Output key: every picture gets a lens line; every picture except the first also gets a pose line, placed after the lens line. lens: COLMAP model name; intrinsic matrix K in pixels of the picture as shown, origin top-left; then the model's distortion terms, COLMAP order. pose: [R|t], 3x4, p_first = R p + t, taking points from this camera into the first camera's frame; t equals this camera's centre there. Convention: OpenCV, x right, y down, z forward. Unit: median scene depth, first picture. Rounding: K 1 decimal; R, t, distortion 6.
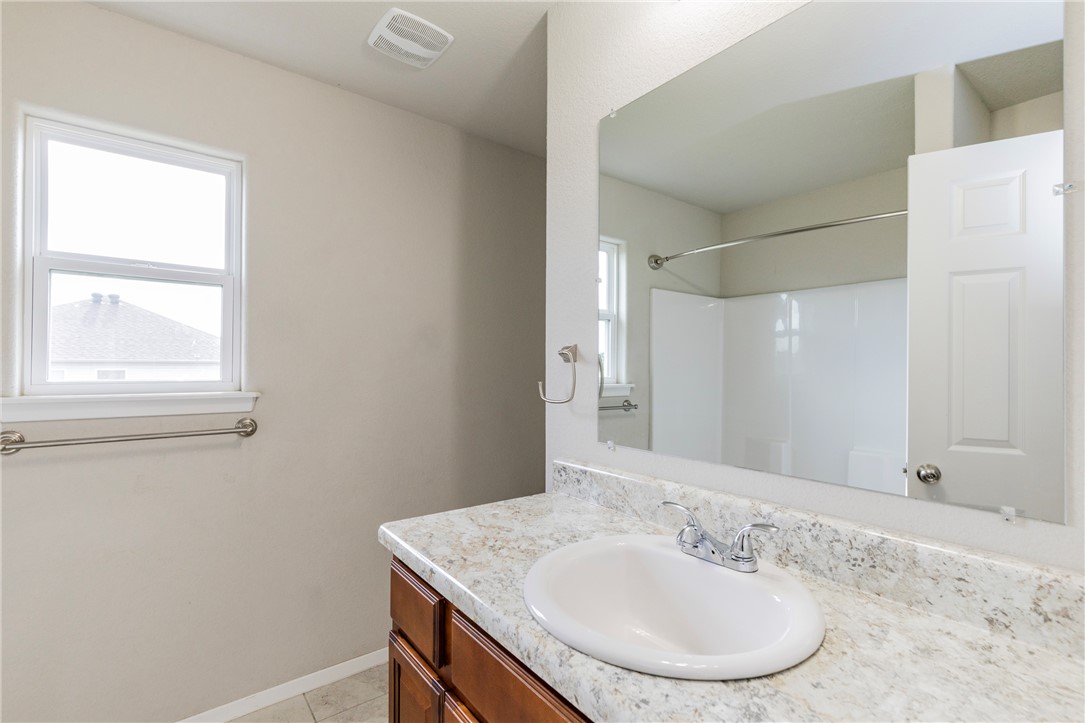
lens RADIAL K [[499.5, 0, 540.8], [0, 499.5, 362.4], [0, 0, 1]] dist [0.007845, -0.003102]
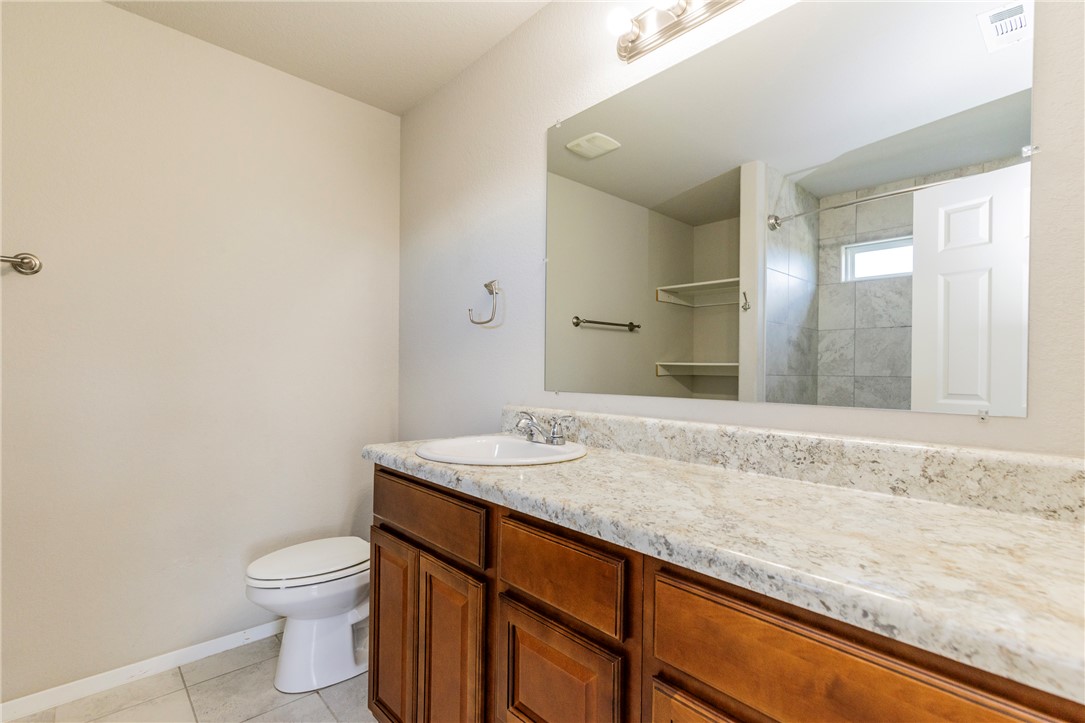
lens RADIAL K [[499.5, 0, 547.6], [0, 499.5, 363.9], [0, 0, 1]] dist [0.007845, -0.003102]
pose [[0.995626, 0.010499, 0.092839, -0.140541], [-0.011368, 0.999896, 0.008835, 0.155136], [-0.092737, -0.009852, 0.995642, -0.221519]]
